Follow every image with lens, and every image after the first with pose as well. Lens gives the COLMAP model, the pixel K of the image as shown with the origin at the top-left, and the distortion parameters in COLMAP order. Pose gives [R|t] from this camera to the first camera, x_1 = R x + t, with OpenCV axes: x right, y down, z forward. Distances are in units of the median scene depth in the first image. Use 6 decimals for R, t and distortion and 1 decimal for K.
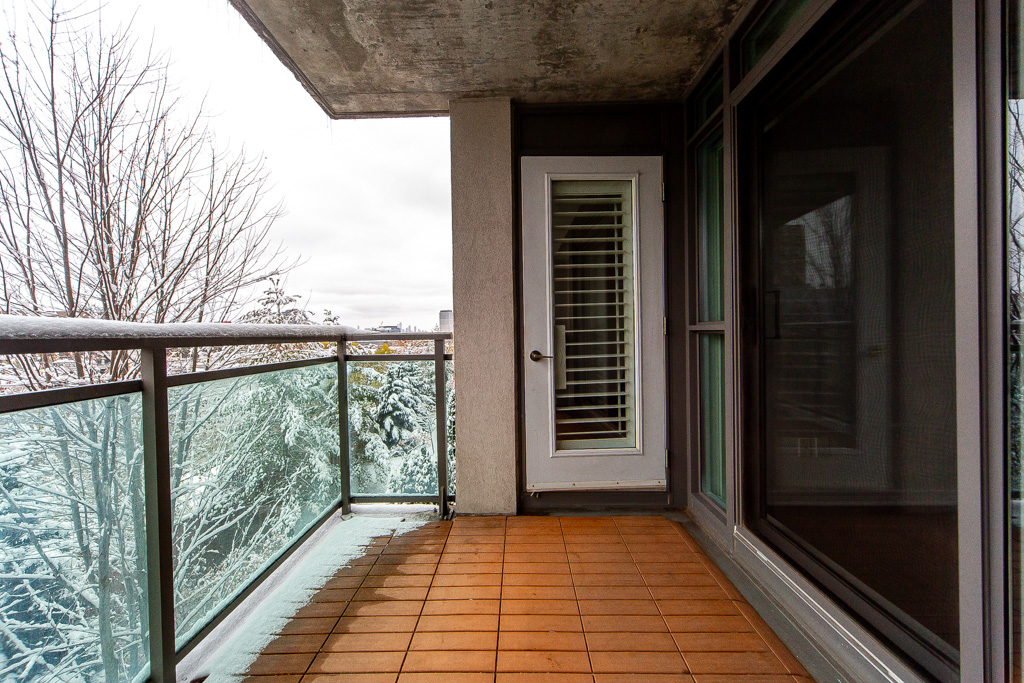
lens RADIAL K [[353.1, 0, 515.5], [0, 353.1, 343.9], [0, 0, 1]] dist [0.001441, -0.000224]
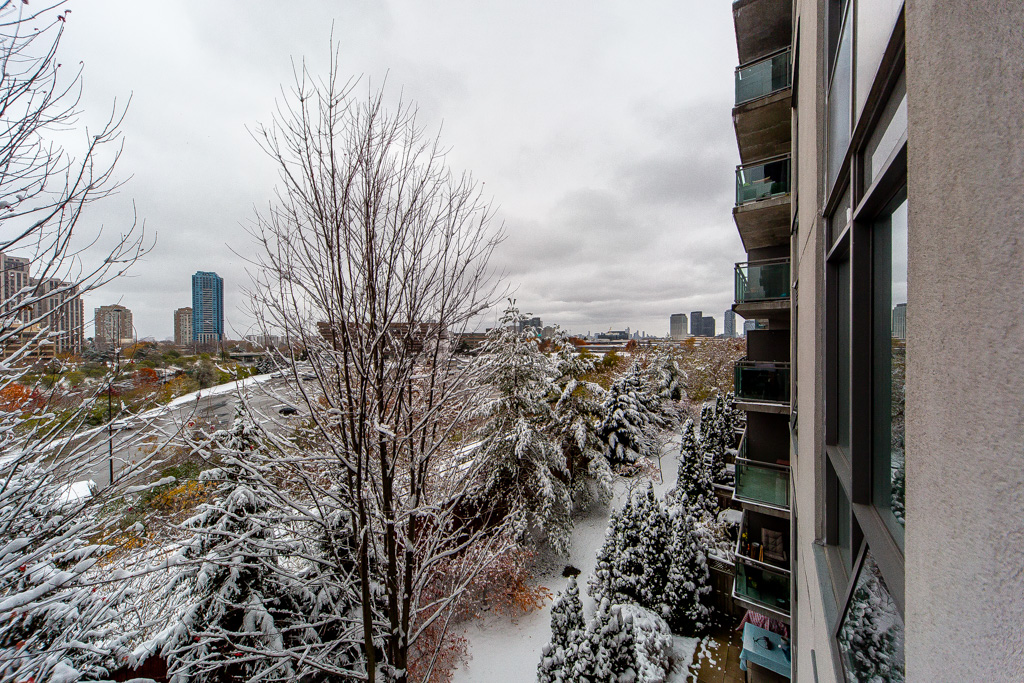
lens RADIAL K [[353.1, 0, 515.5], [0, 353.1, 343.9], [0, 0, 1]] dist [0.001441, -0.000224]
pose [[0.811326, 0.014194, -0.584421, -0.029820], [-0.020736, 0.999775, -0.004504, -0.034108], [0.584226, 0.015773, 0.811438, 0.105994]]
